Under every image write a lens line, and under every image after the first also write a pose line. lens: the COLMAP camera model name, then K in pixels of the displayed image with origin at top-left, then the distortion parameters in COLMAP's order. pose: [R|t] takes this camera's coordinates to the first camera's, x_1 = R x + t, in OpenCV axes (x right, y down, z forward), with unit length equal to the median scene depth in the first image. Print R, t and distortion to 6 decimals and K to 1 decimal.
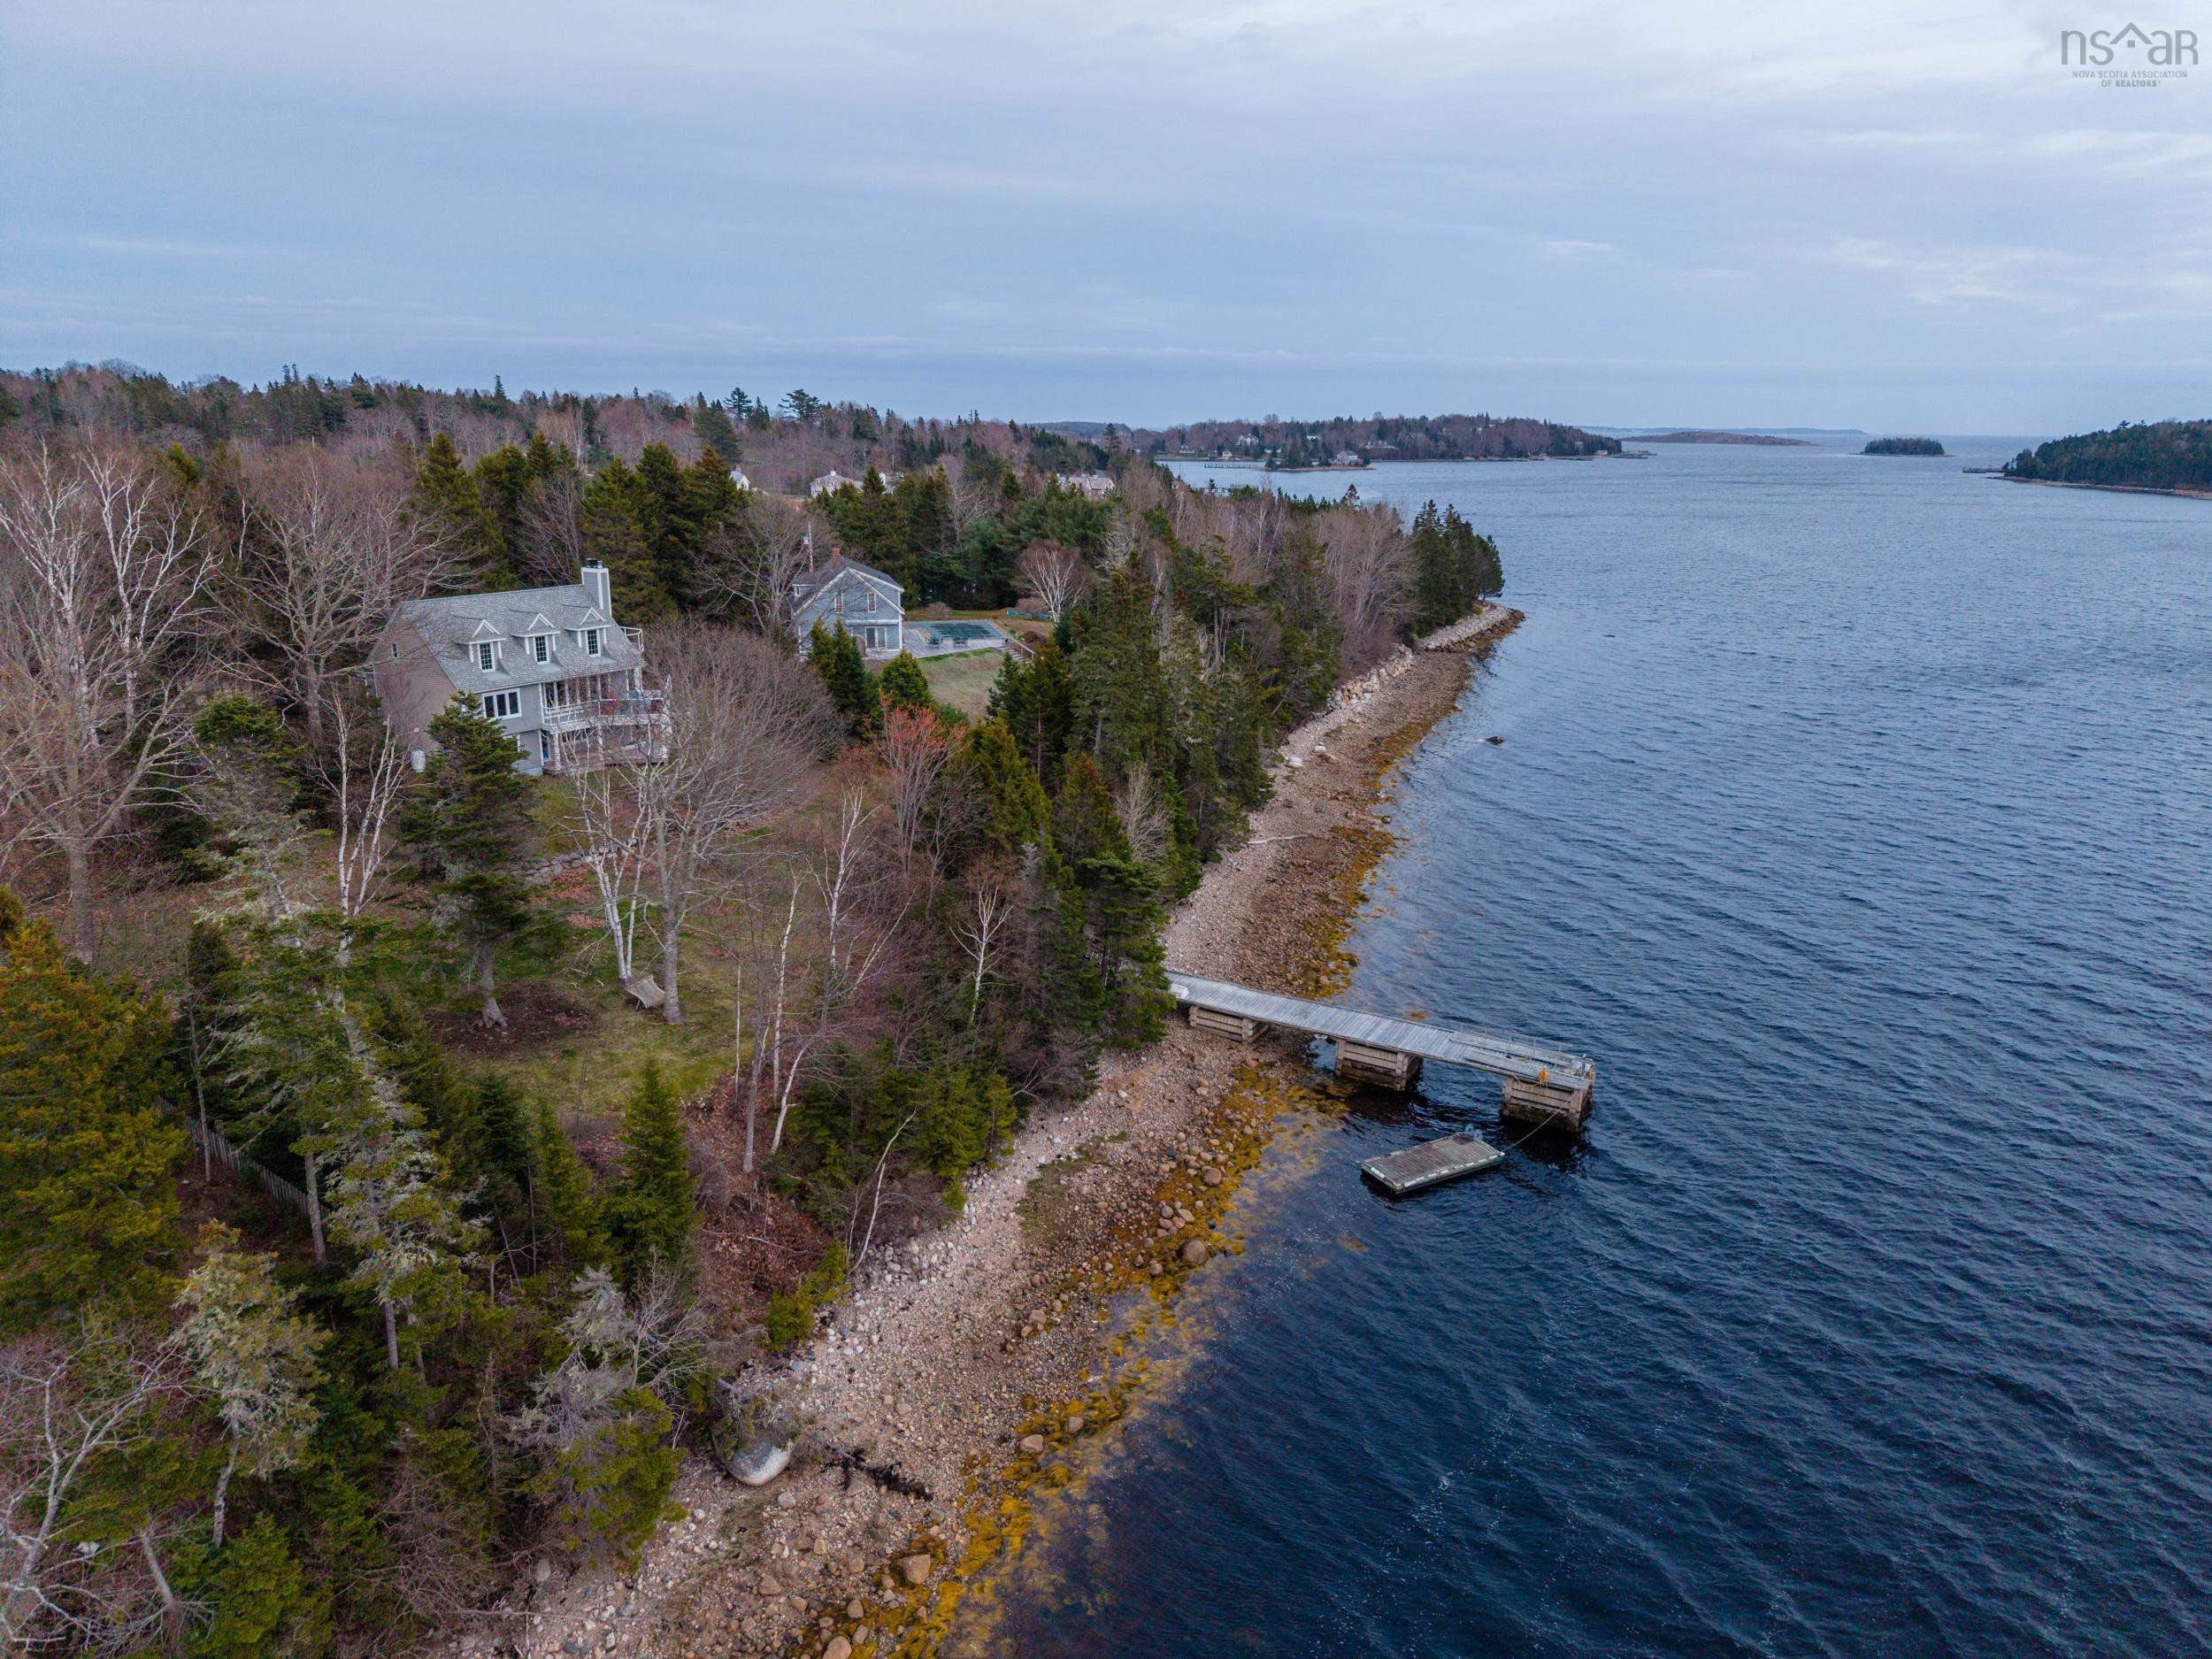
lens RADIAL K [[1561.4, 0, 1106.0], [0, 1561.4, 829.5], [0, 0, 1]] dist [0.035116, -0.000344]
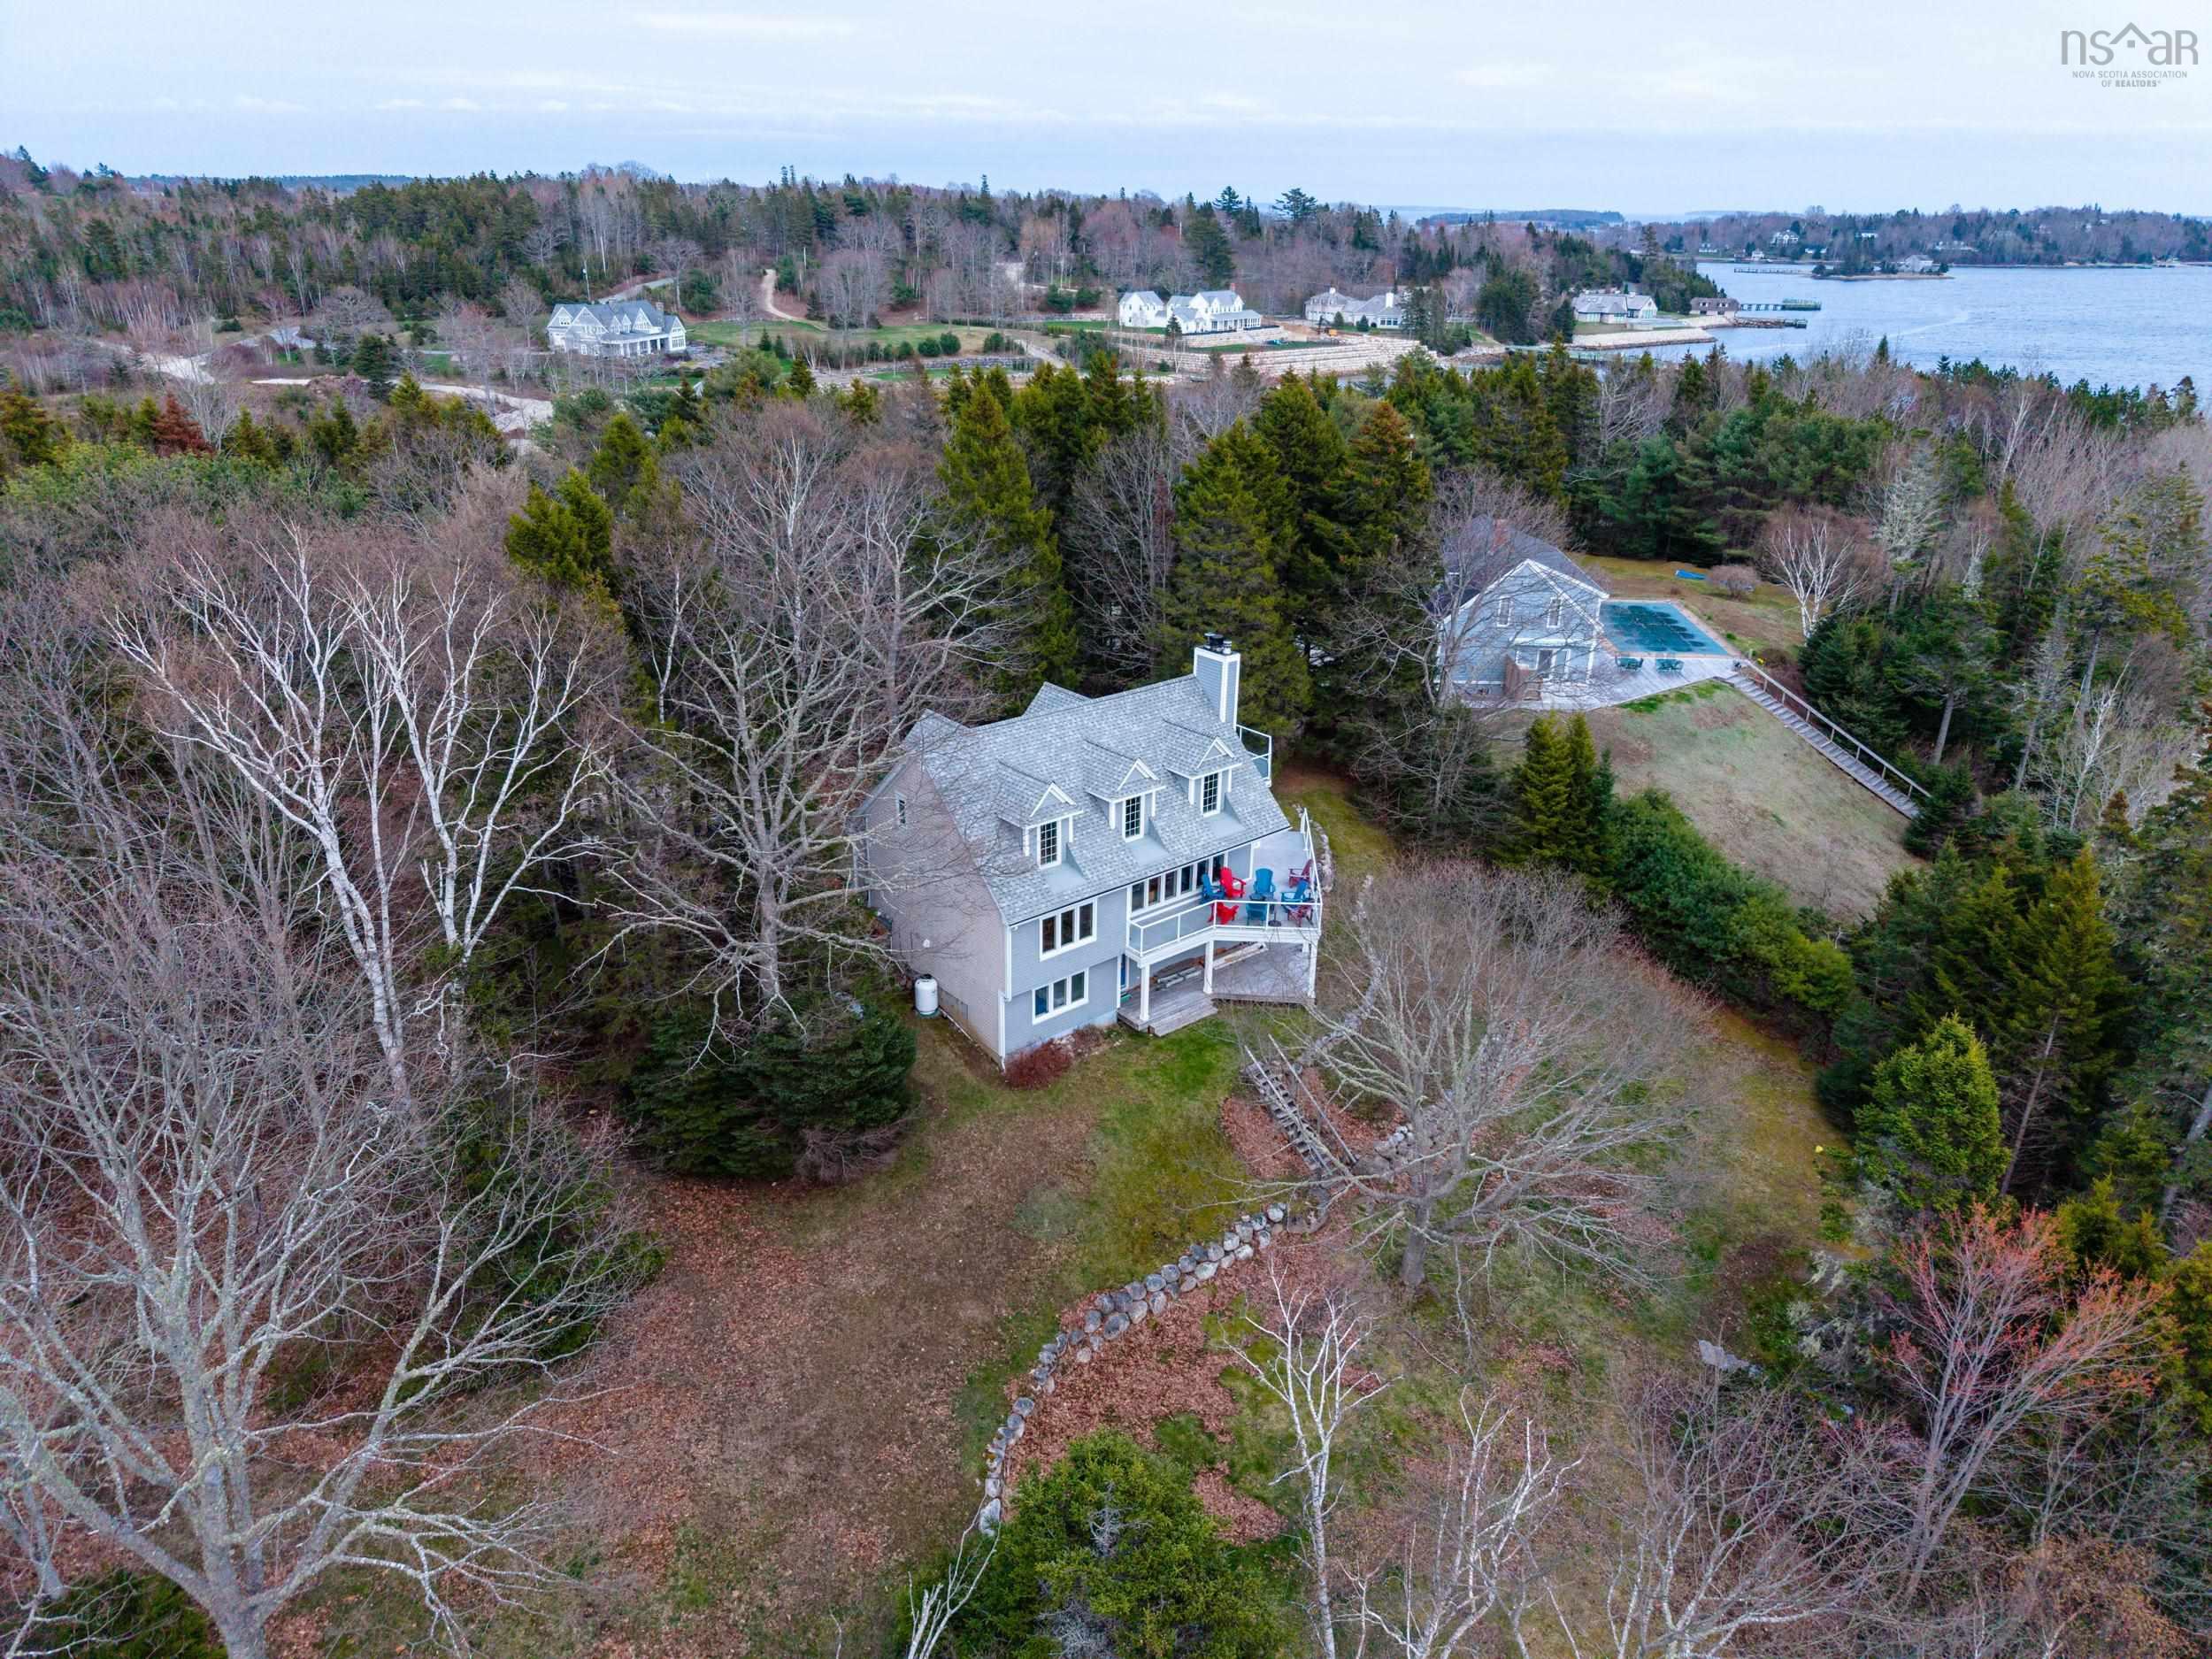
lens RADIAL K [[1492.3, 0, 1106.0], [0, 1492.3, 829.5], [0, 0, 1]] dist [0.071332, -0.067810]
pose [[0.963050, 0.108523, -0.246490, -0.053079], [-0.072966, 0.986128, 0.149087, -0.043410], [0.259251, -0.125593, 0.957609, 0.107107]]
